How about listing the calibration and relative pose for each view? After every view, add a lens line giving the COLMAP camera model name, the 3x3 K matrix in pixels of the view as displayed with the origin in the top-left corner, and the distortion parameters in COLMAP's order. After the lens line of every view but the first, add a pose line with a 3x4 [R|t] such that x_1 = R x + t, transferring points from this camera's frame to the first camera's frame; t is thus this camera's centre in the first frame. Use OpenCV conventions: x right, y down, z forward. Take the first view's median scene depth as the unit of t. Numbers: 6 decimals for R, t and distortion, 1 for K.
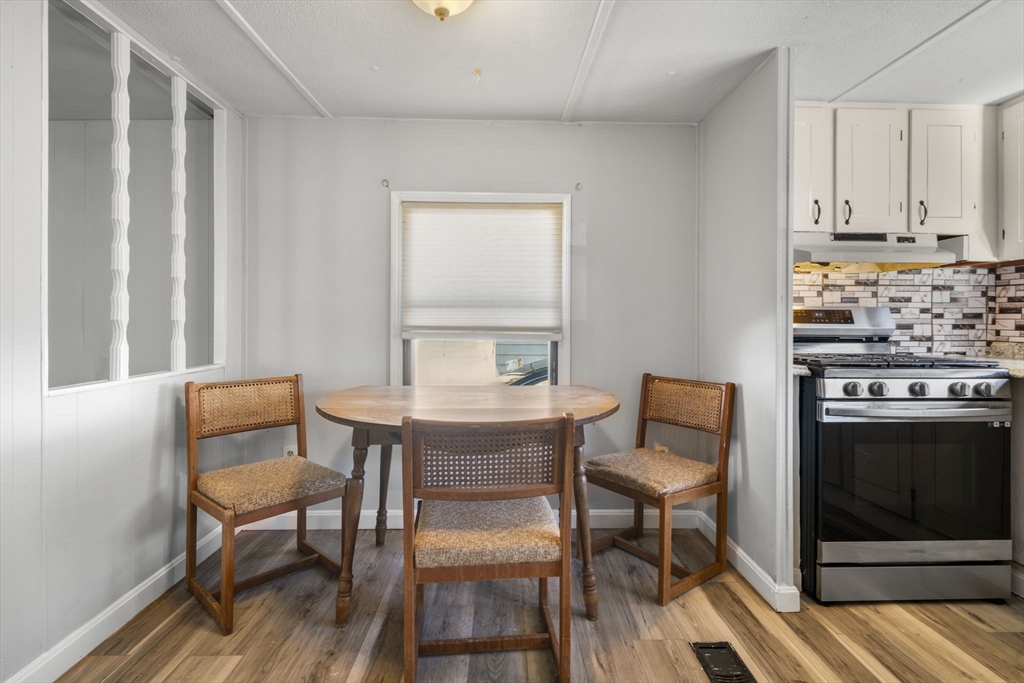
lens RADIAL K [[487.7, 0, 514.5], [0, 487.7, 319.8], [0, 0, 1]] dist [0.001088, 0.001749]
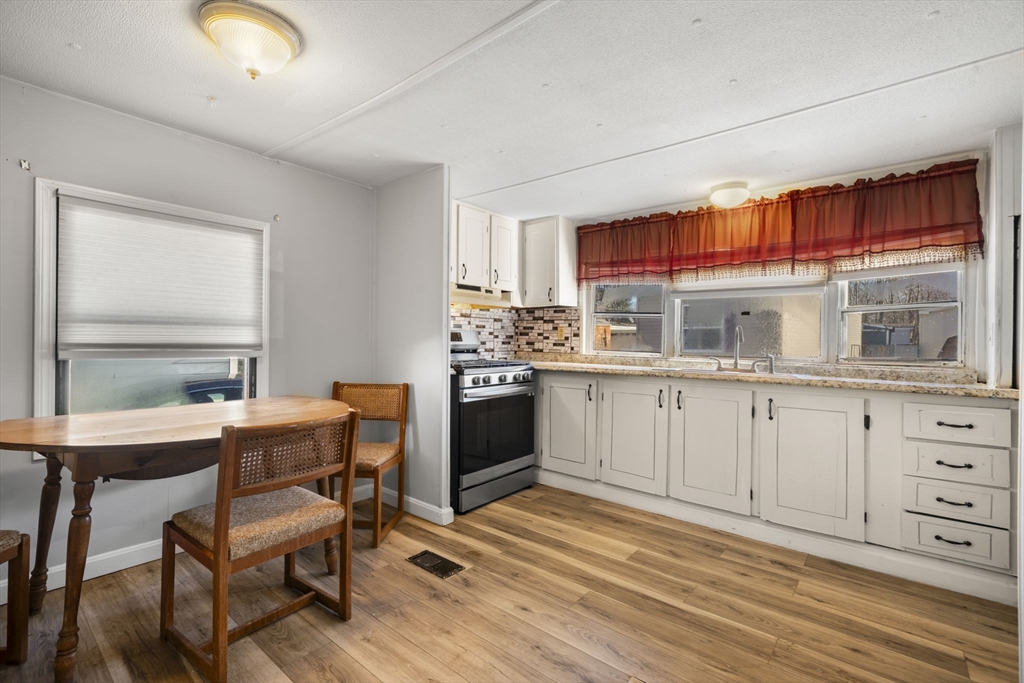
lens RADIAL K [[479.4, 0, 507.3], [0, 479.4, 332.1], [0, 0, 1]] dist [-0.000663, 0.001059]
pose [[0.654049, 0.014178, 0.756319, -0.408818], [-0.009867, 0.999899, -0.010212, -0.008024], [-0.756388, -0.000784, 0.654123, -0.131756]]
